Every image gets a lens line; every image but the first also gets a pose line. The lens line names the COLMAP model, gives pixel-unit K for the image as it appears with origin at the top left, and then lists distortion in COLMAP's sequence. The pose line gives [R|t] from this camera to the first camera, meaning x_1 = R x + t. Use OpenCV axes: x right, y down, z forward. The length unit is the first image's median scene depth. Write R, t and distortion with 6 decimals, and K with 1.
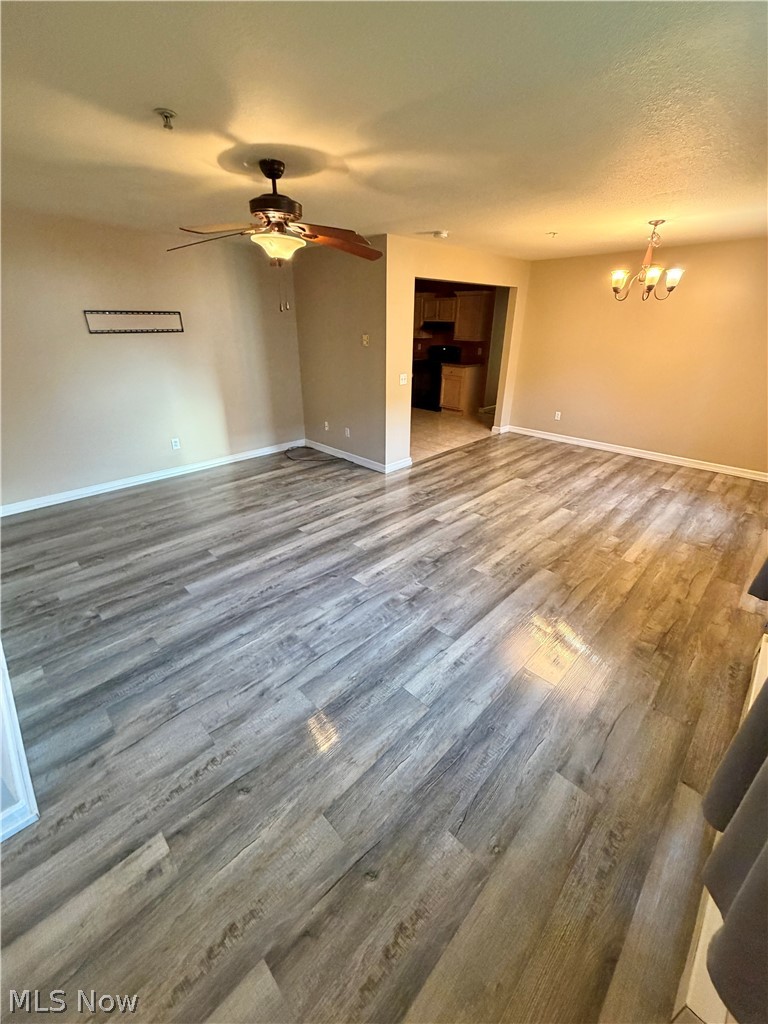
lens RADIAL K [[409.3, 0, 383.0], [0, 409.3, 509.6], [0, 0, 1]] dist [-0.000954, -0.000103]
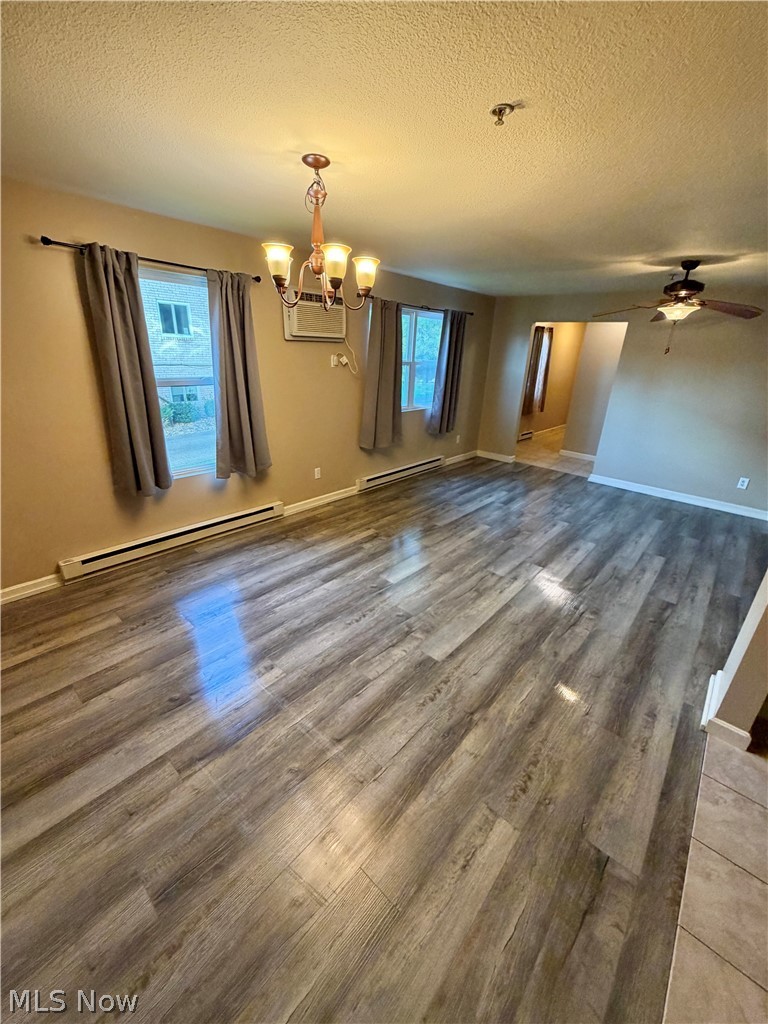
lens RADIAL K [[409.3, 0, 381.3], [0, 409.3, 509.6], [0, 0, 1]] dist [-0.000954, -0.000103]
pose [[-0.997576, -0.020840, -0.066393, 0.537413], [-0.062609, 0.685209, 0.725651, -0.690814], [0.030370, 0.728048, -0.684853, 1.489912]]
